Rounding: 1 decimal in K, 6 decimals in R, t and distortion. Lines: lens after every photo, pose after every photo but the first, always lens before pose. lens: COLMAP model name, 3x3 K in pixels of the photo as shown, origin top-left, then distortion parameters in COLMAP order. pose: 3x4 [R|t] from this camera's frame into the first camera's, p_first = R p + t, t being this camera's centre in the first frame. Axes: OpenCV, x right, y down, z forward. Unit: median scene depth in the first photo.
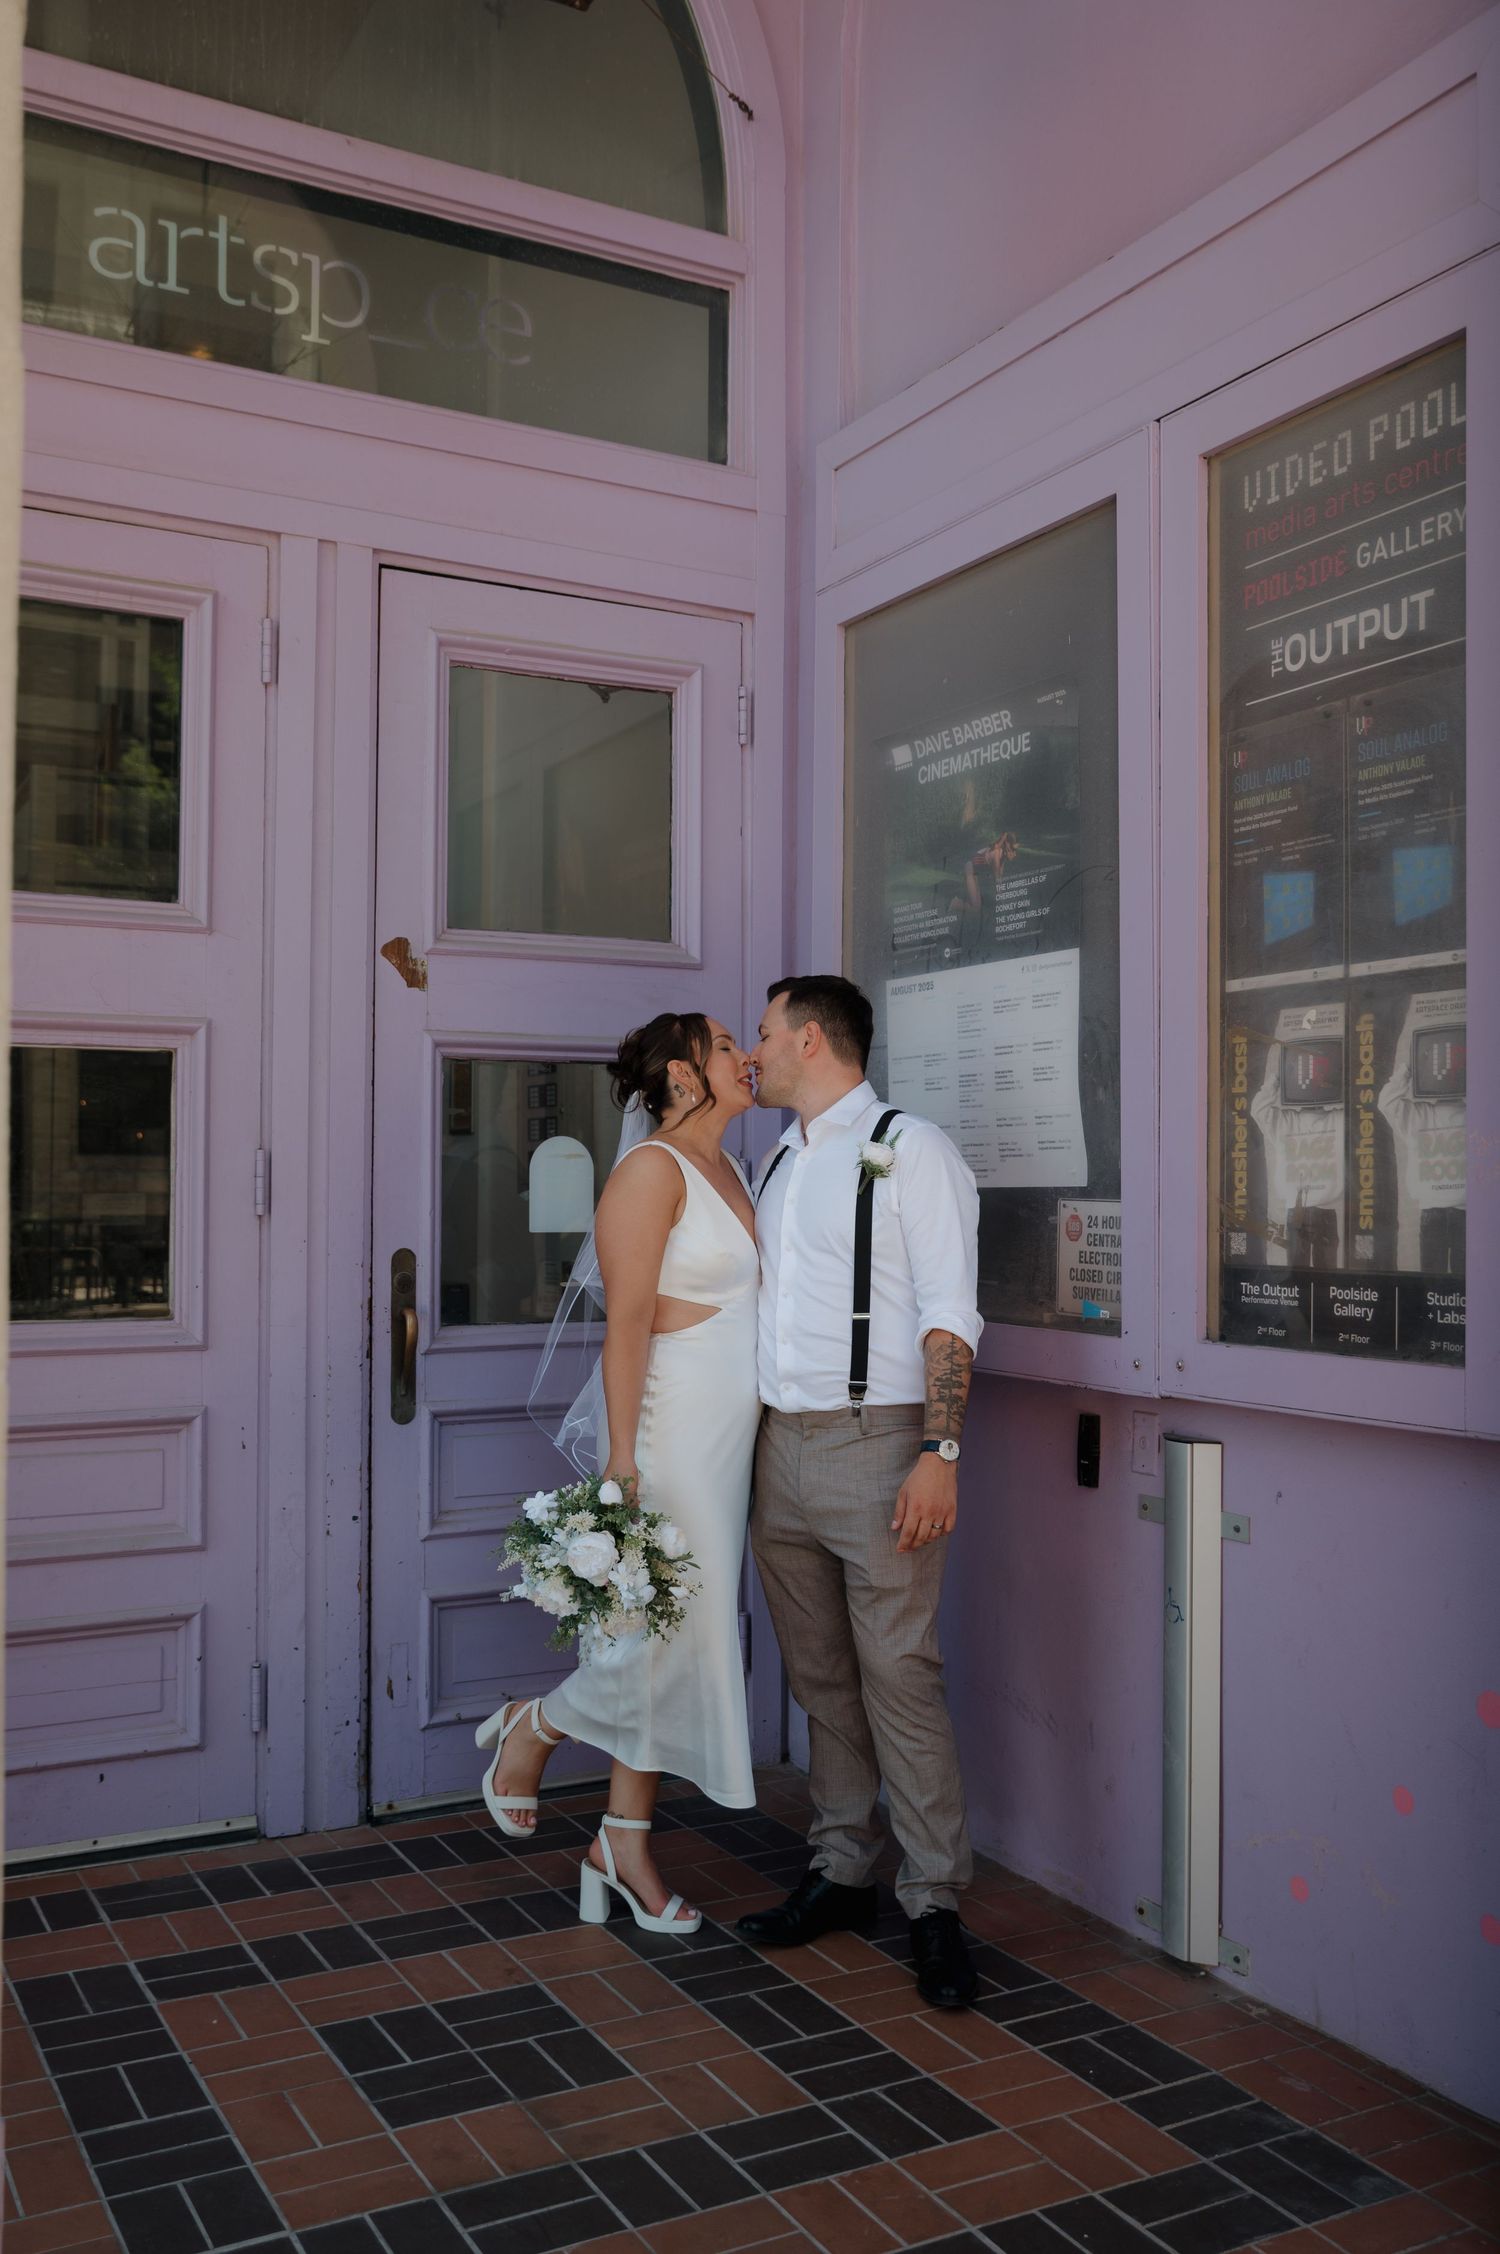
lens RADIAL K [[1994.6, 0, 750.7], [0, 1994.6, 1131.2], [0, 0, 1]] dist [-0.000954, -0.000071]
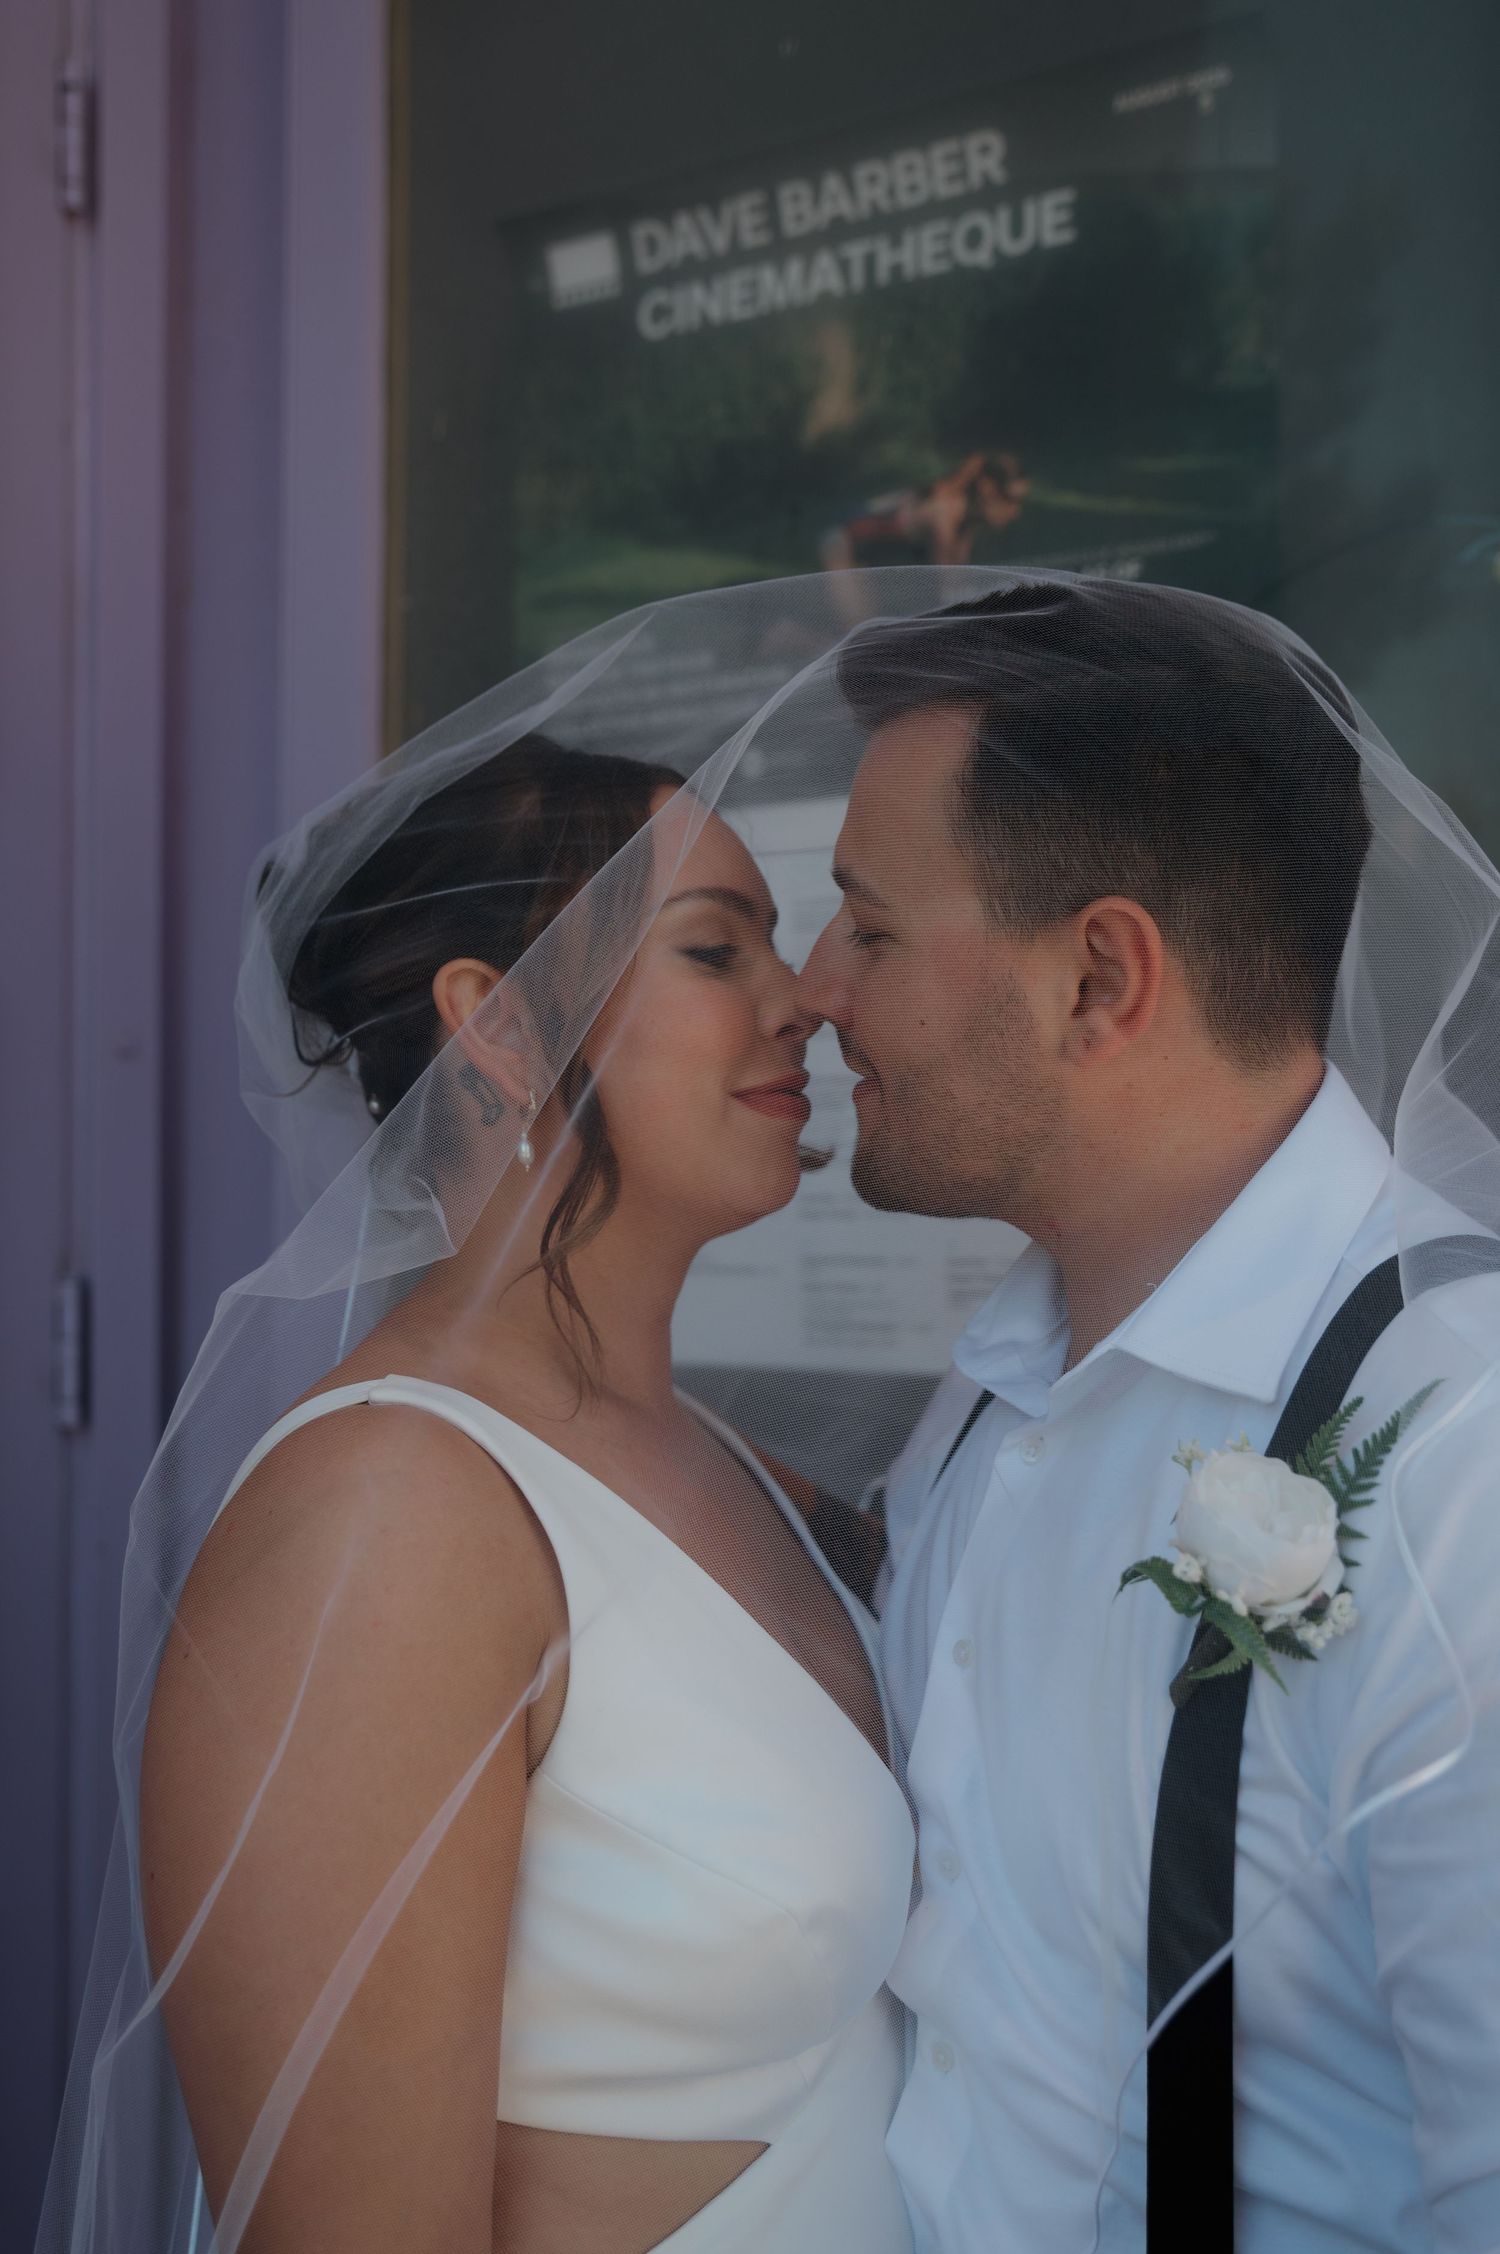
lens RADIAL K [[1982.3, 0, 750.7], [0, 1982.3, 1127.1], [0, 0, 1]] dist [0.015310, 0.010658]
pose [[0.845701, 0.016405, 0.533405, -0.109795], [-0.017056, 0.999848, -0.003709, -0.016810], [-0.533384, -0.005962, 0.845852, 0.680251]]
